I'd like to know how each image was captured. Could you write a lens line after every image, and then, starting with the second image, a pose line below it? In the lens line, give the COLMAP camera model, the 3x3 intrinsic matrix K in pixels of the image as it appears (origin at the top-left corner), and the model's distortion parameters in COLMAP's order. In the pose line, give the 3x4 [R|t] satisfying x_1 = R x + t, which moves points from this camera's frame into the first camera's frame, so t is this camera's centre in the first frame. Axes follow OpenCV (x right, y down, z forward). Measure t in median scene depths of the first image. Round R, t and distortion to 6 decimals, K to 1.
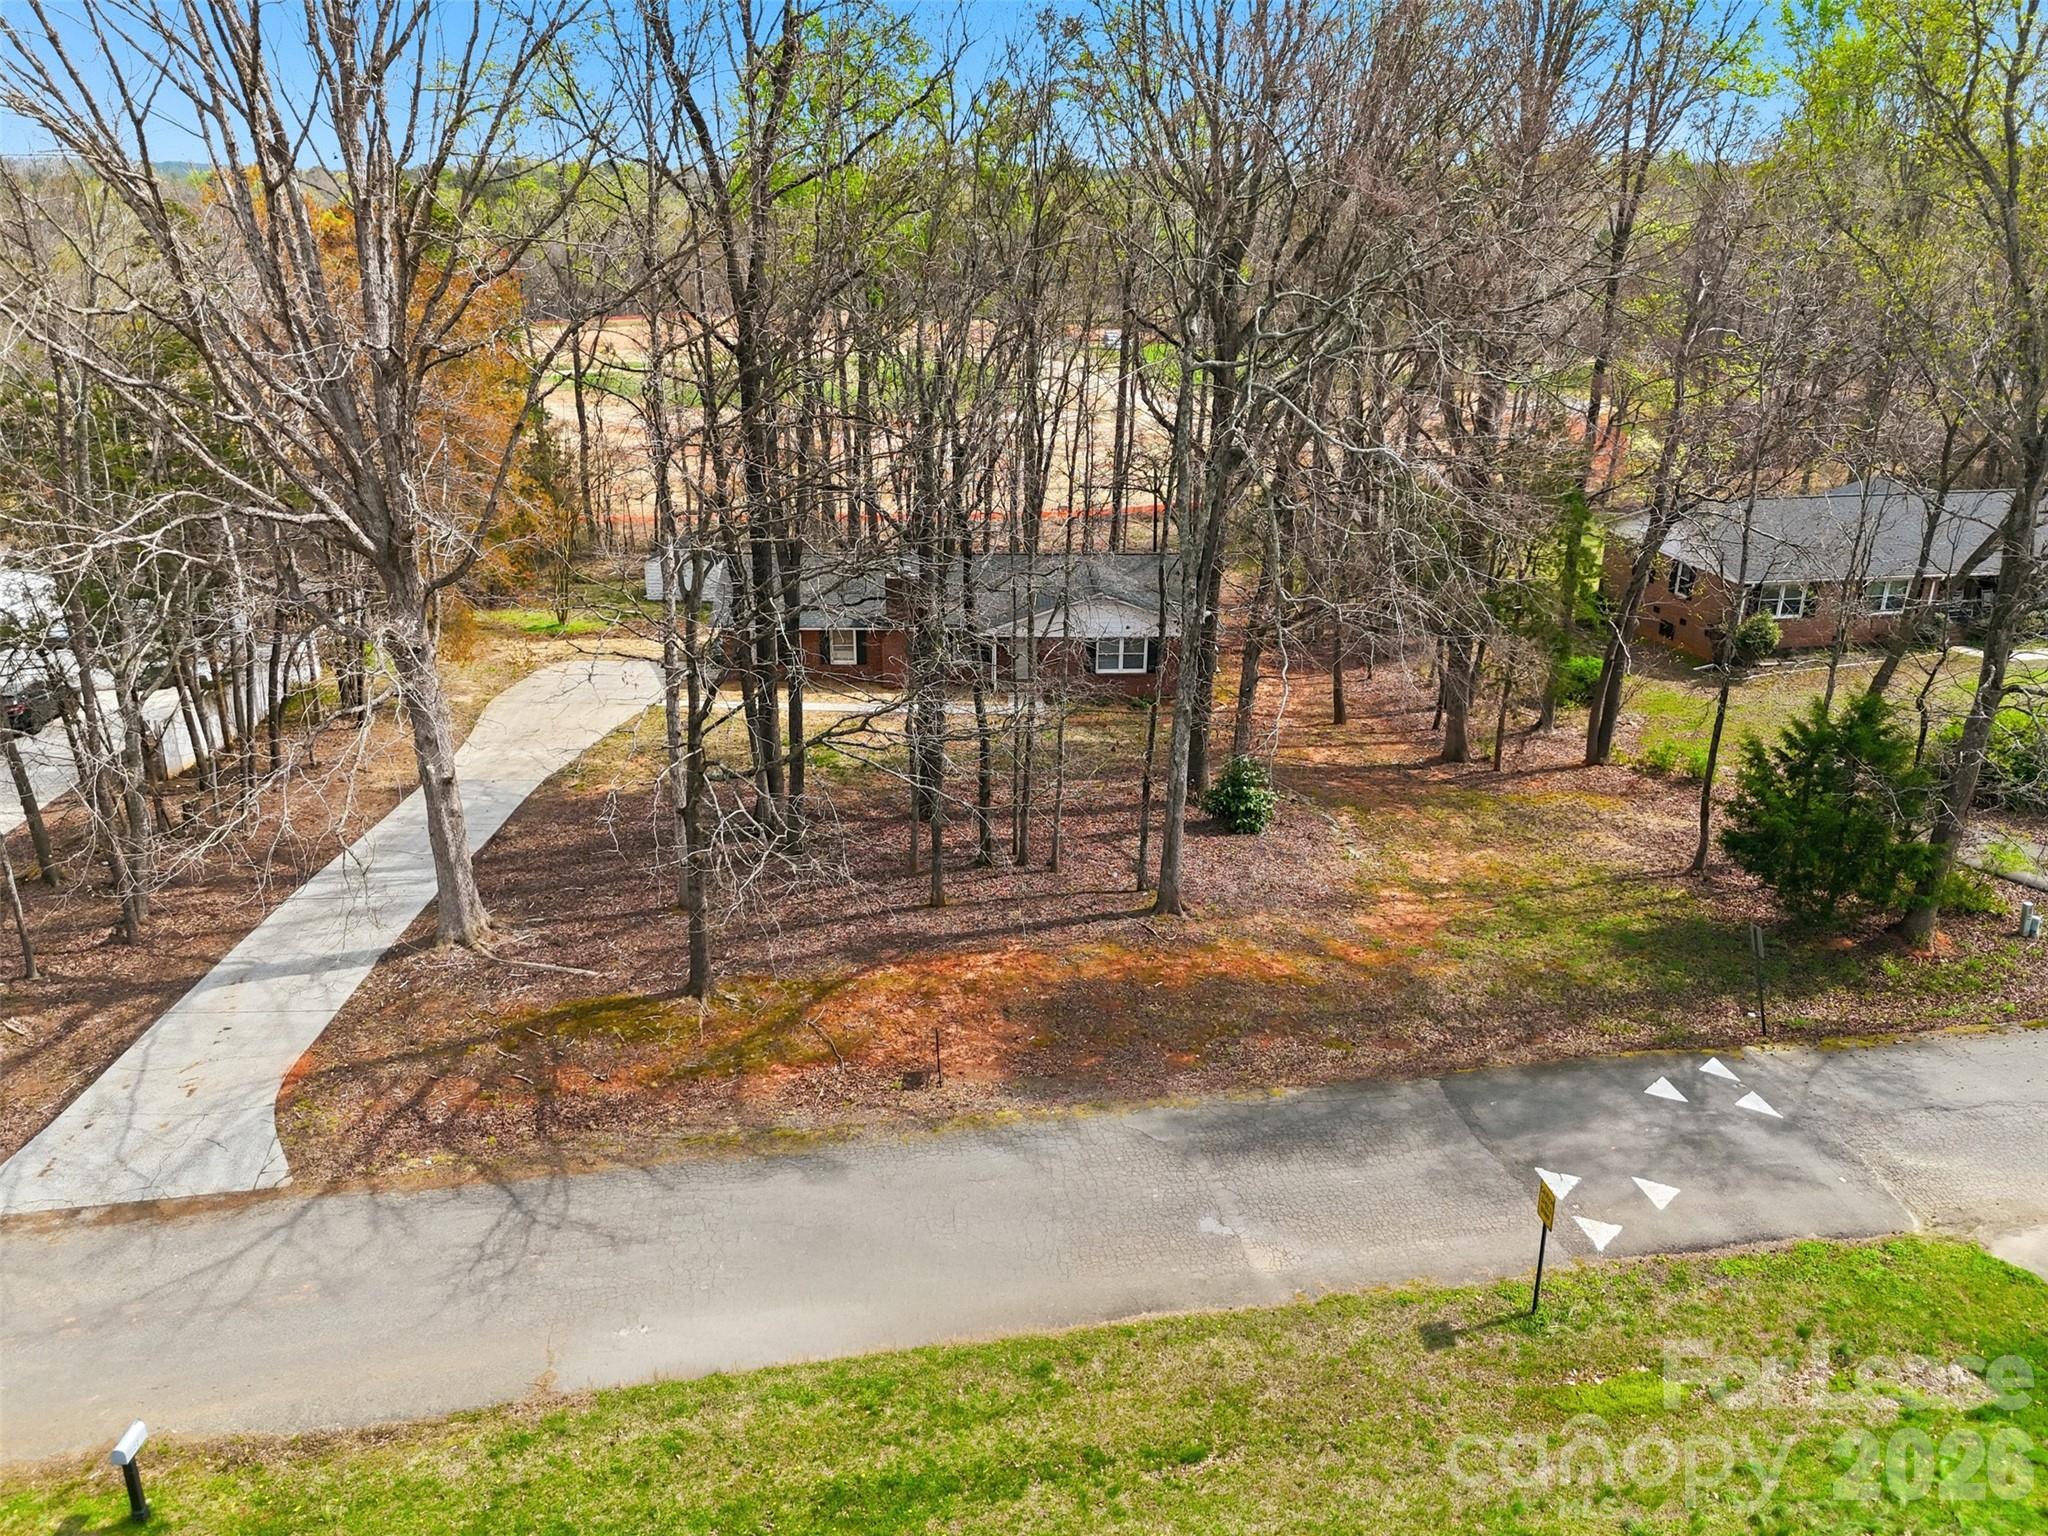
lens RADIAL K [[1427.9, 0, 1025.8], [0, 1427.9, 773.4], [0, 0, 1]] dist [0.033677, -0.015910]
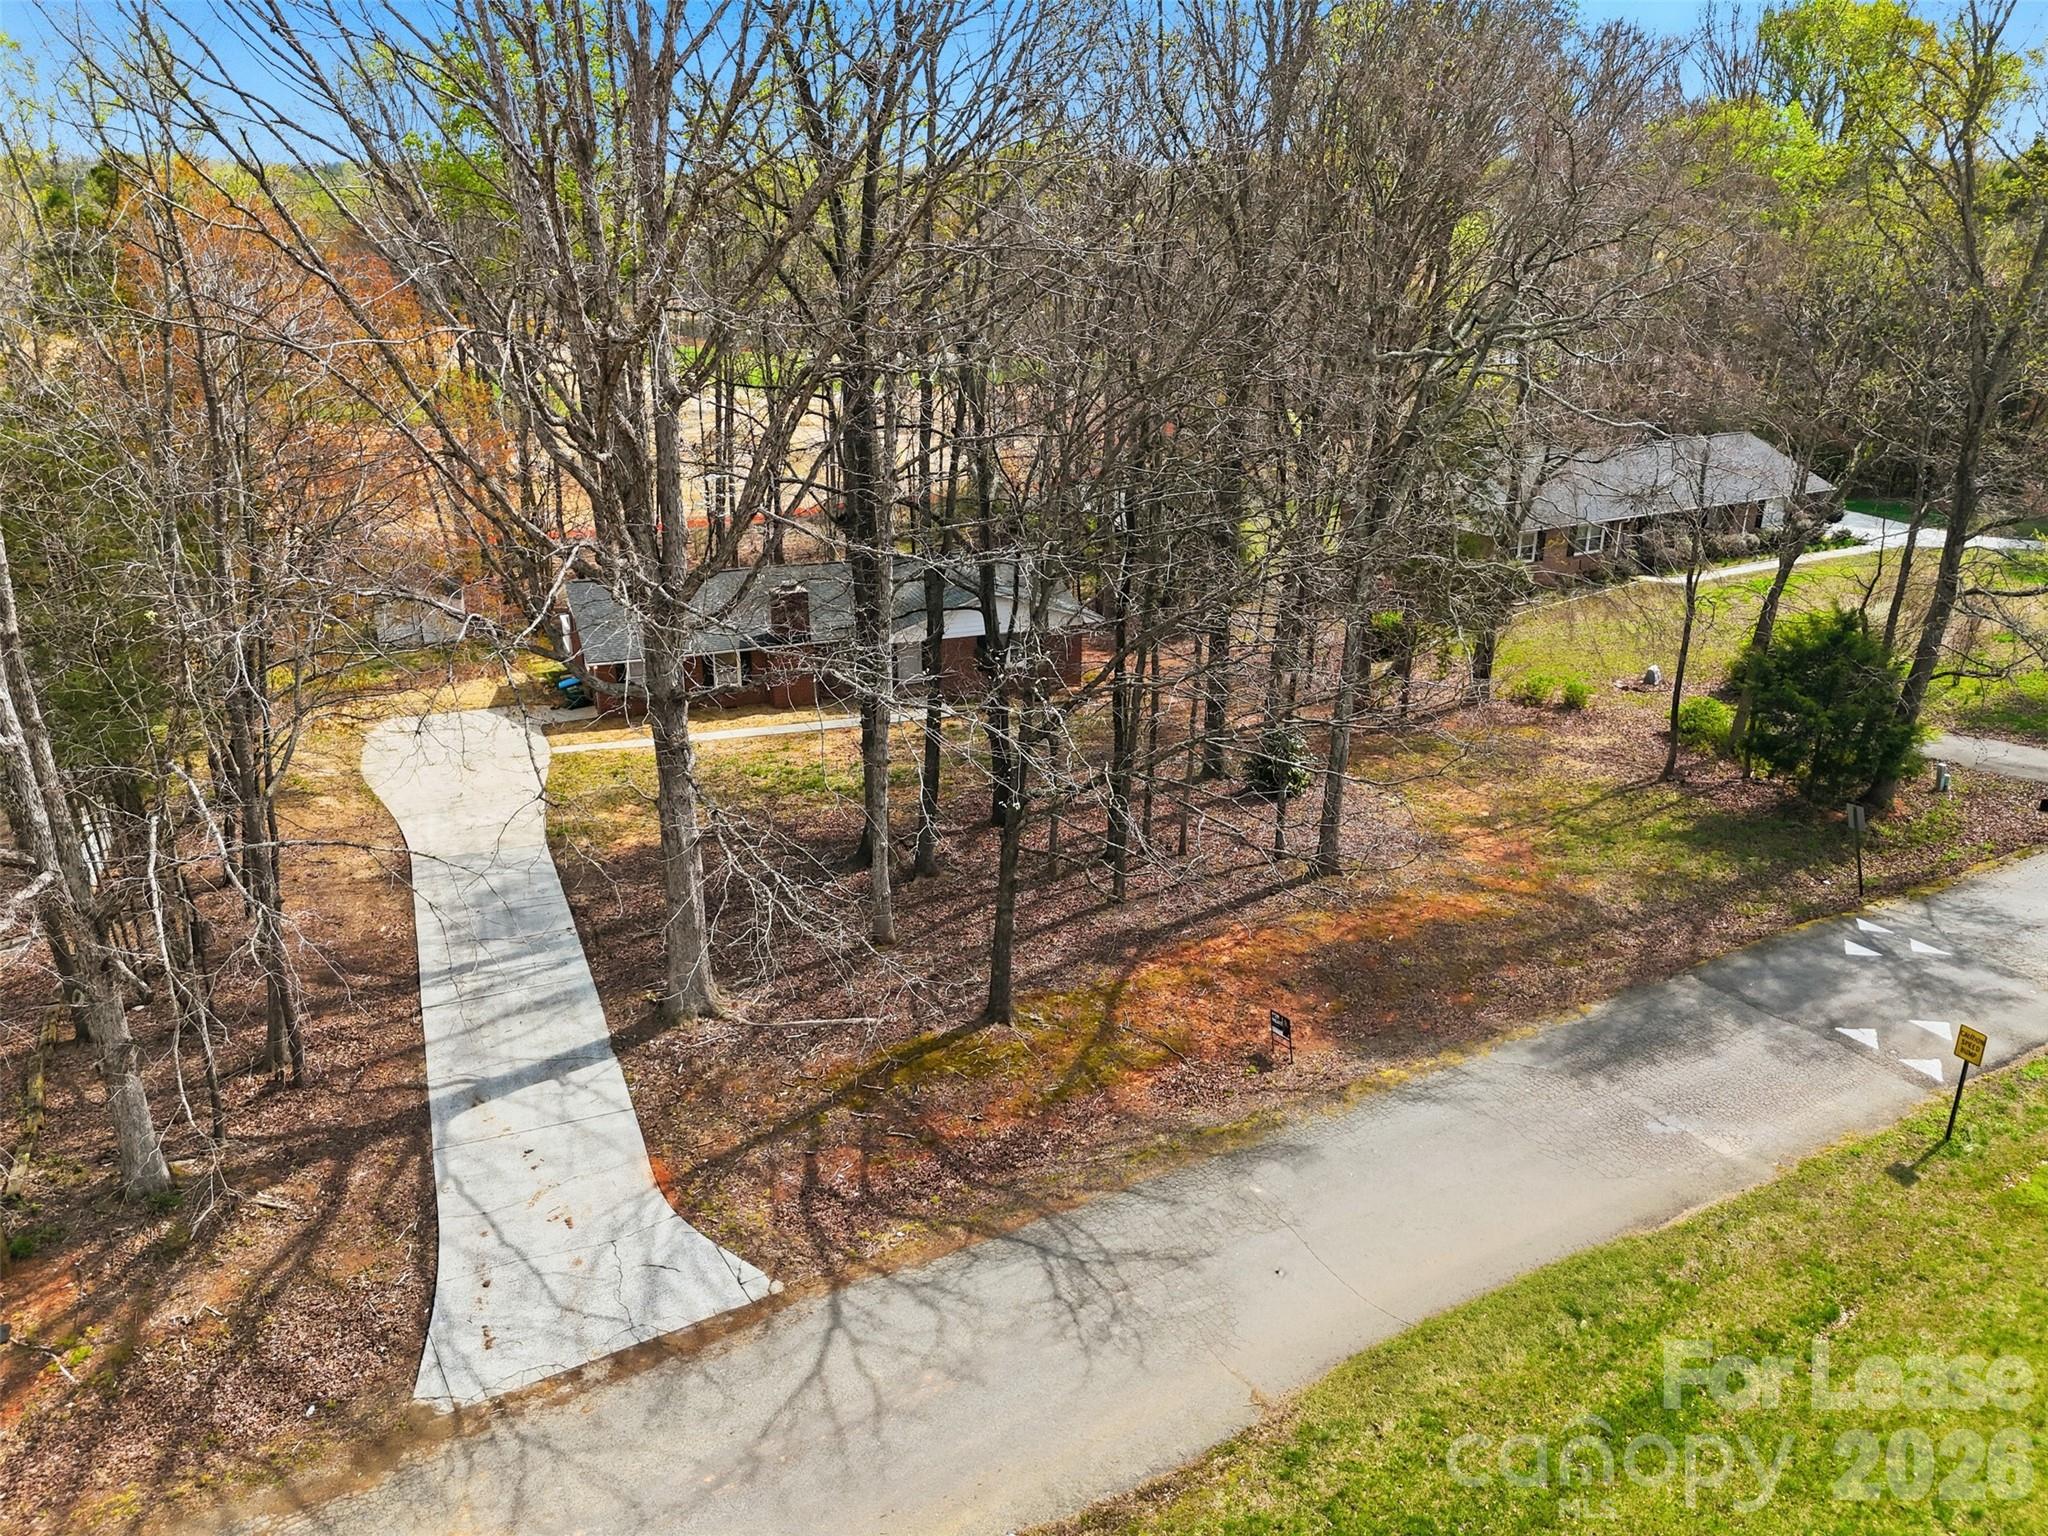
lens RADIAL K [[1427.9, 0, 1023.0], [0, 1427.9, 759.6], [0, 0, 1]] dist [0.033677, -0.015910]
pose [[0.944346, -0.123263, 0.304986, -0.501853], [0.125284, 0.992036, 0.013014, -0.034661], [-0.304161, 0.025921, 0.952268, 0.062365]]
